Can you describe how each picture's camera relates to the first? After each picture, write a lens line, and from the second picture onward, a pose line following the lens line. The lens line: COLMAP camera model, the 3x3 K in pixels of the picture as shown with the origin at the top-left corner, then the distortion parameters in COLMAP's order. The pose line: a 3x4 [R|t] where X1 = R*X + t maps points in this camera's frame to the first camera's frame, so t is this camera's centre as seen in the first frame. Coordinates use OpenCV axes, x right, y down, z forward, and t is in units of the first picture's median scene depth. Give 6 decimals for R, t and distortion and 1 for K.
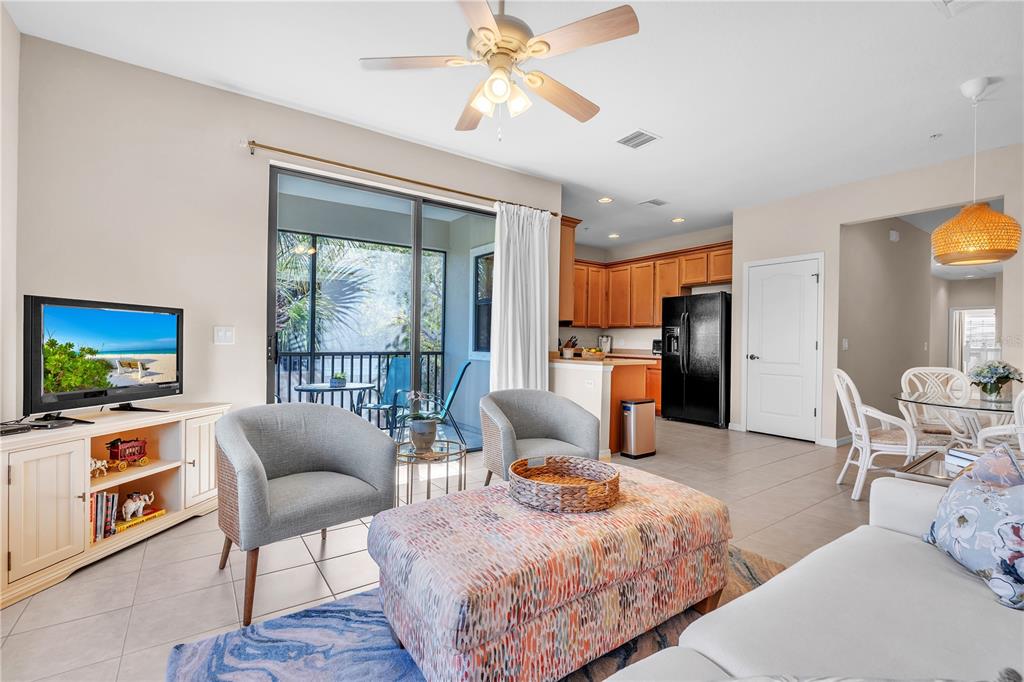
lens RADIAL K [[450.9, 0, 515.8], [0, 450.9, 342.9], [0, 0, 1]] dist [-0.000604, 0.000098]
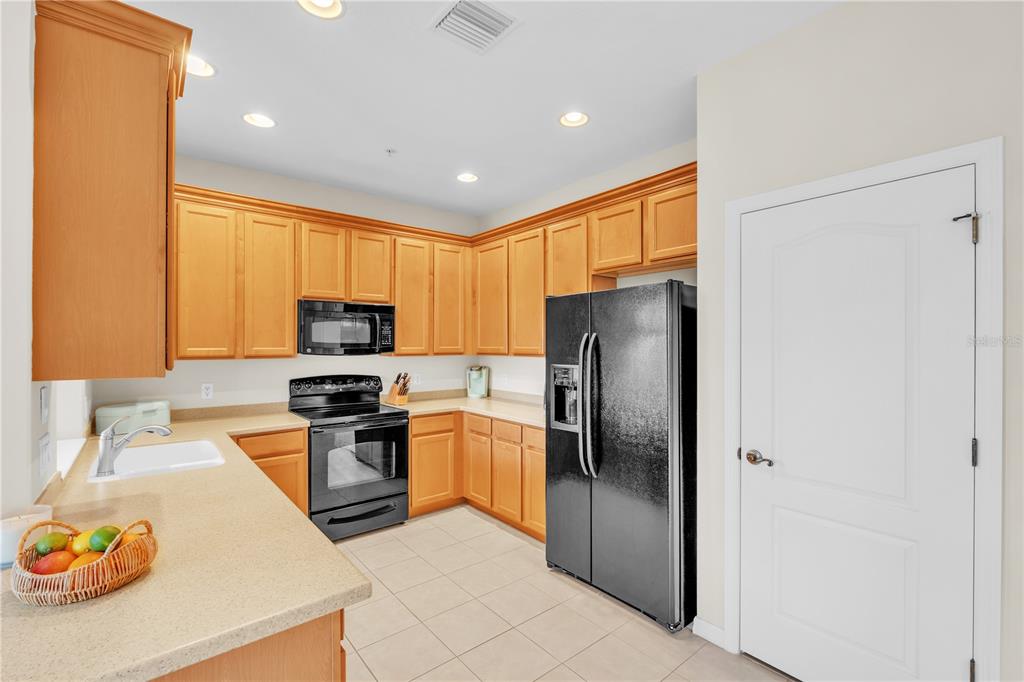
lens RADIAL K [[447.8, 0, 508.9], [0, 447.8, 344.4], [0, 0, 1]] dist [-0.000790, 0.000160]
pose [[0.998497, -0.010214, 0.053844, 0.268273], [0.010551, 0.999926, -0.005977, -0.052291], [-0.053779, 0.006536, 0.998531, 0.564531]]
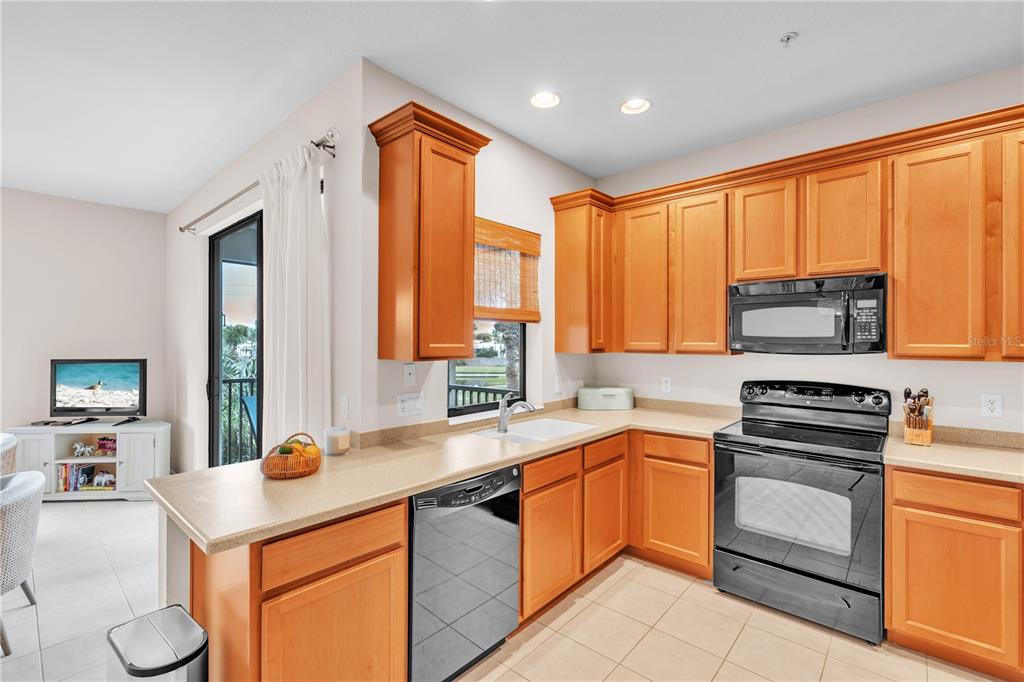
lens RADIAL K [[445.7, 0, 516.4], [0, 445.7, 338.2], [0, 0, 1]] dist [-0.000394, 0.000122]
pose [[0.224756, -0.014783, -0.974303, 0.428341], [-0.005797, 0.999847, -0.016508, -0.050330], [0.974398, 0.009359, 0.224636, 0.805954]]
